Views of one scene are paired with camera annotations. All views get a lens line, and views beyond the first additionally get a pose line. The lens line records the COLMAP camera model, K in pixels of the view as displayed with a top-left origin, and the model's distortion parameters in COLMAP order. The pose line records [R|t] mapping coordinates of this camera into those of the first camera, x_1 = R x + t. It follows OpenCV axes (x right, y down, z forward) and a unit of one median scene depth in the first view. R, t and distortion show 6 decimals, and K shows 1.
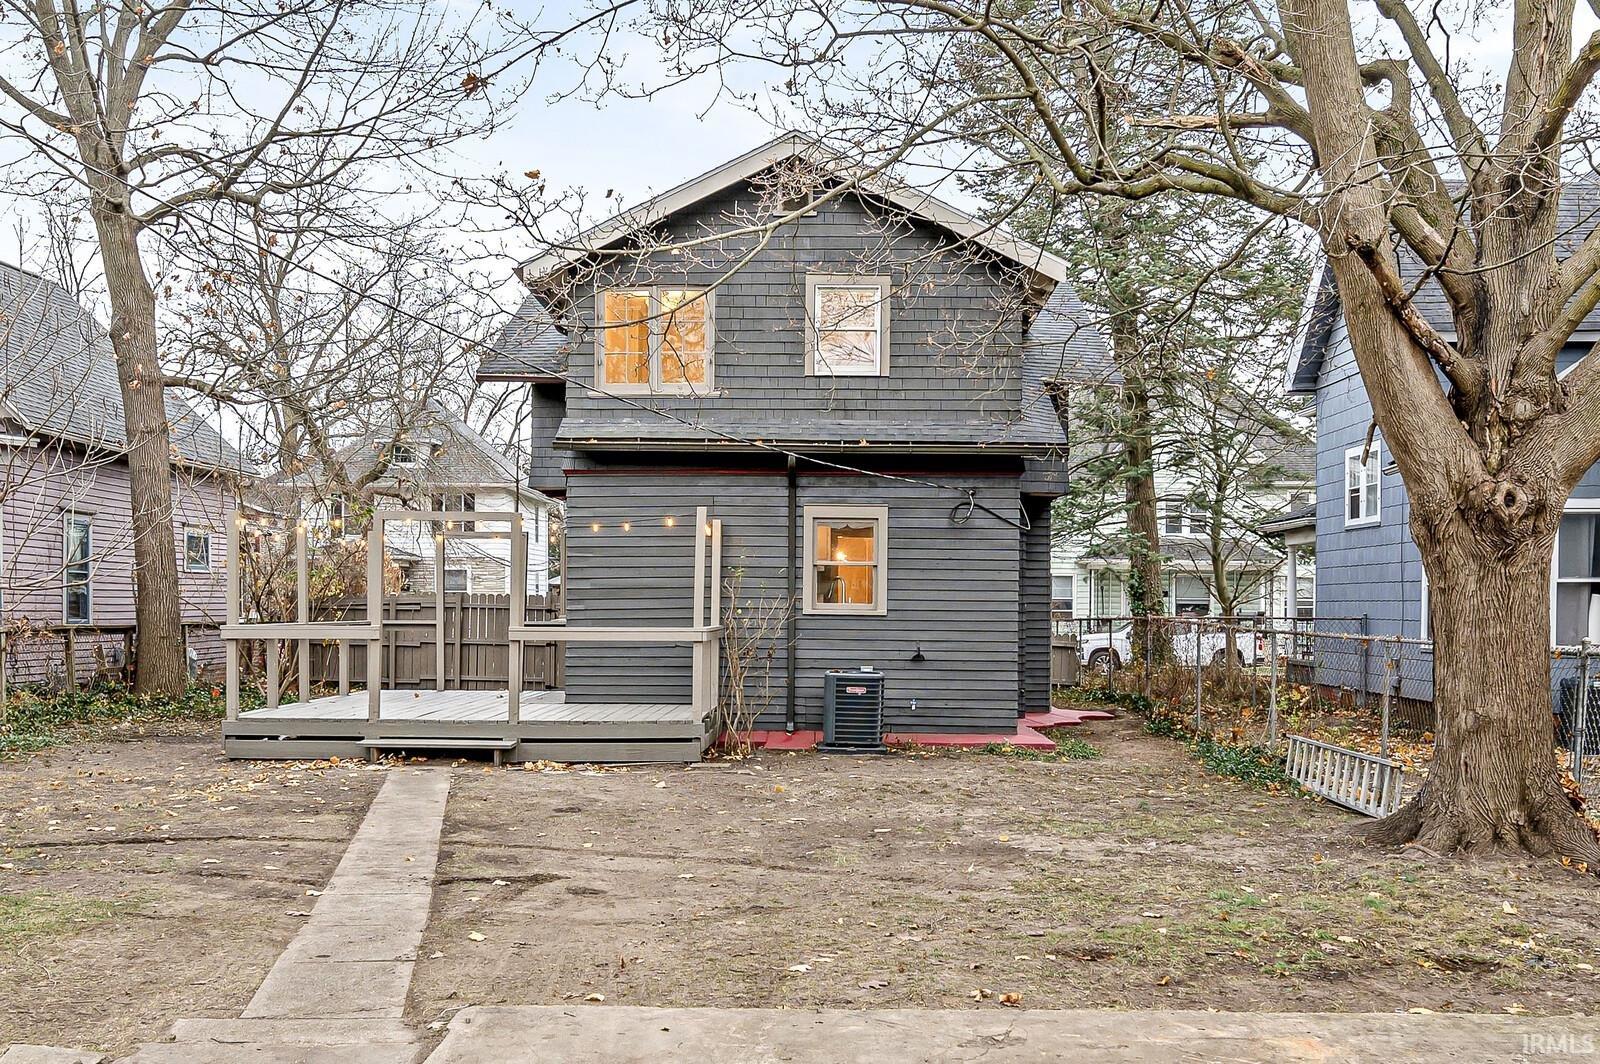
lens RADIAL K [[1559.5, 0, 804.8], [0, 1559.5, 625.8], [0, 0, 1]] dist [0.005670, 0.000000]
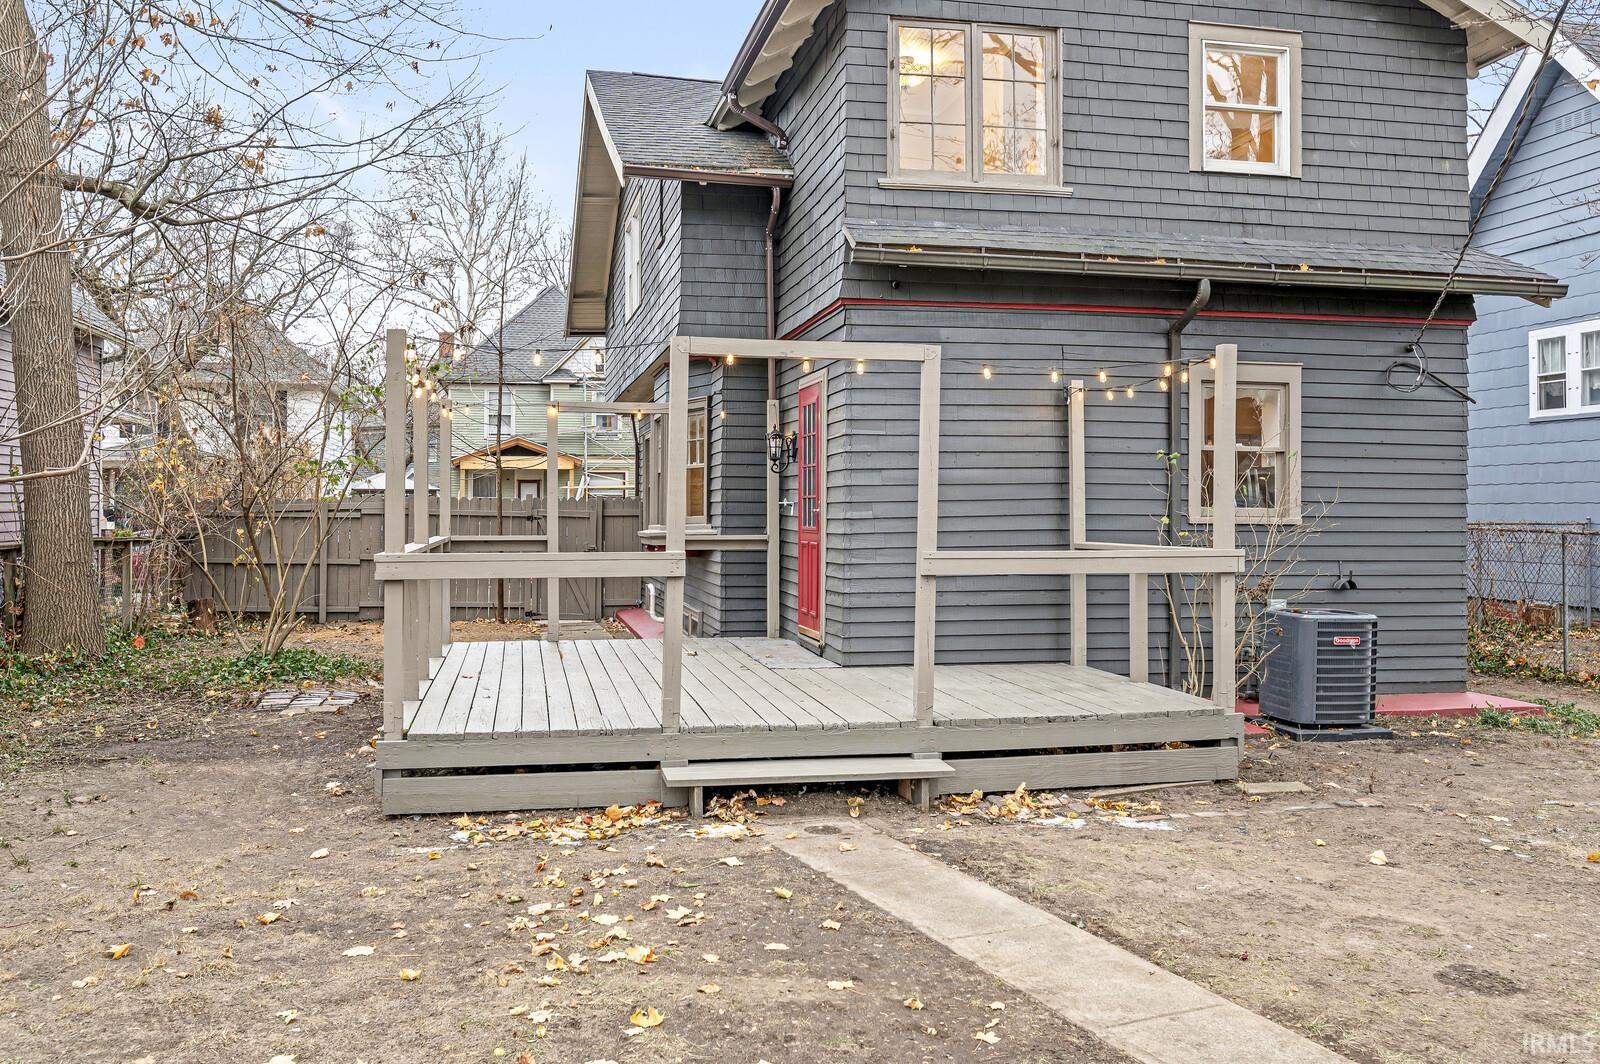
lens RADIAL K [[1365.2, 0, 815.2], [0, 1365.2, 487.1], [0, 0, 1]] dist [-0.013618, 0.003882]
pose [[0.974009, 0.000528, 0.226510, -0.292413], [0.006145, 0.999568, -0.028754, -0.007250], [-0.226427, 0.029399, 0.973584, 0.466642]]
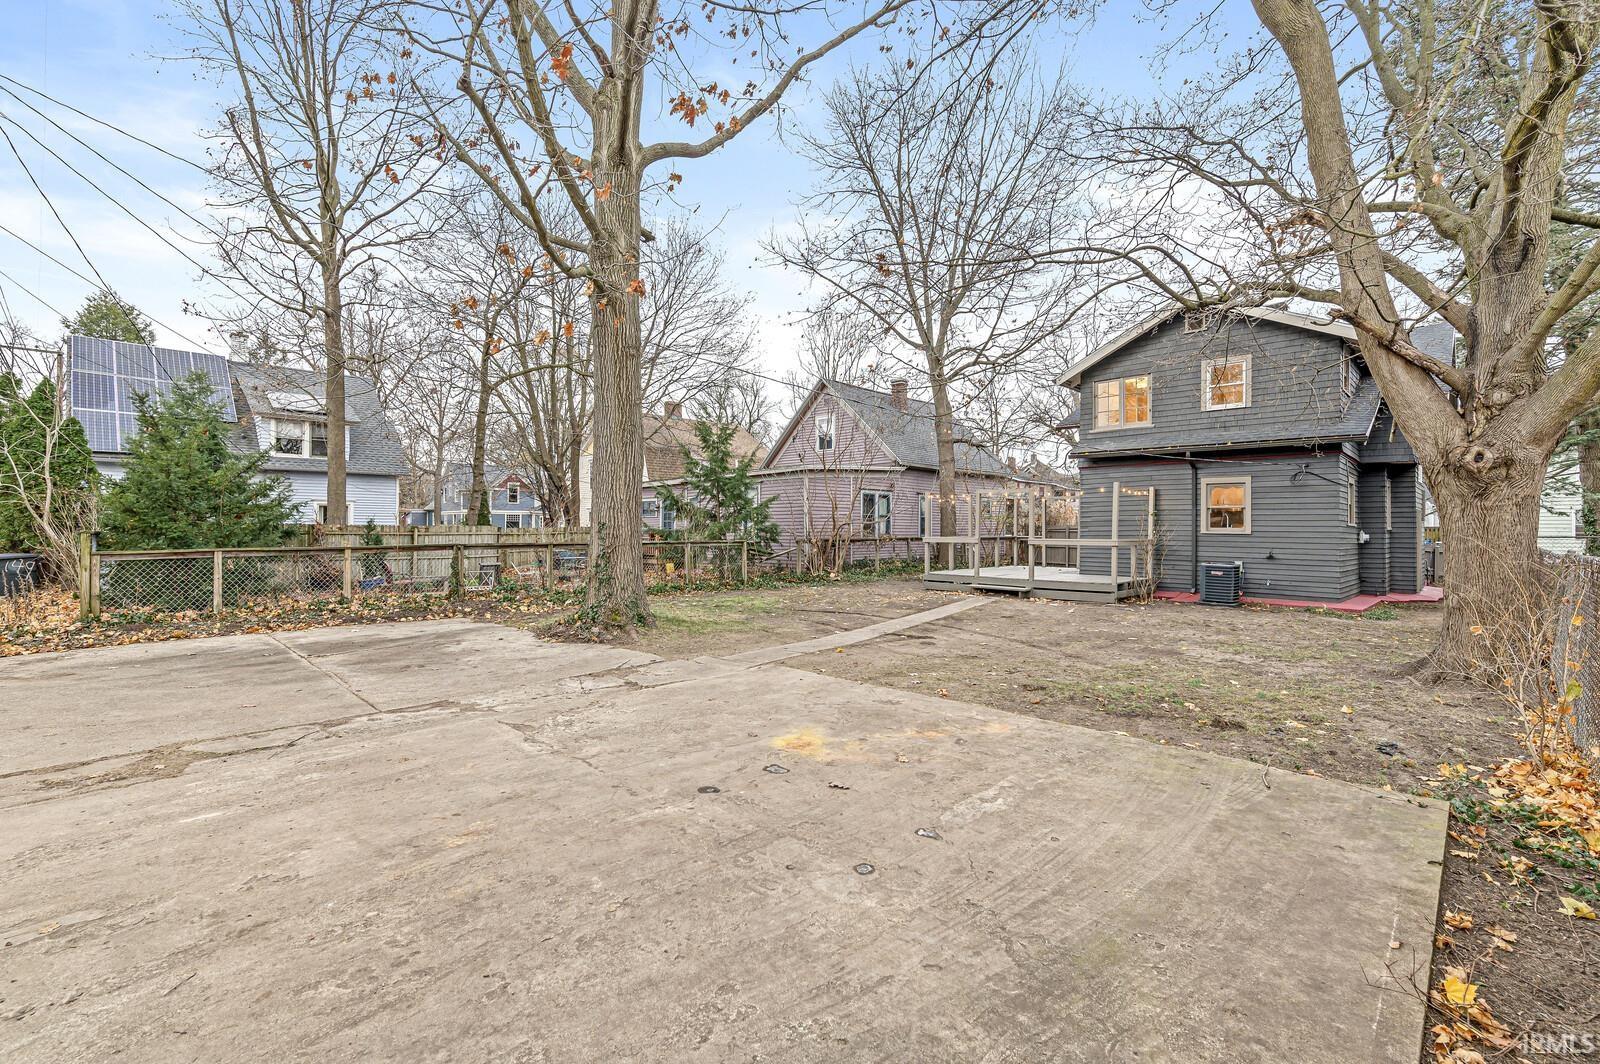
lens RADIAL K [[693.3, 0, 804.8], [0, 693.3, 528.0], [0, 0, 1]] dist [-0.000180, 0.001190]
pose [[0.726722, -0.003785, -0.686921, 0.236009], [-0.007534, 0.999881, -0.013481, 0.001276], [0.686890, 0.014972, 0.726607, 0.028116]]
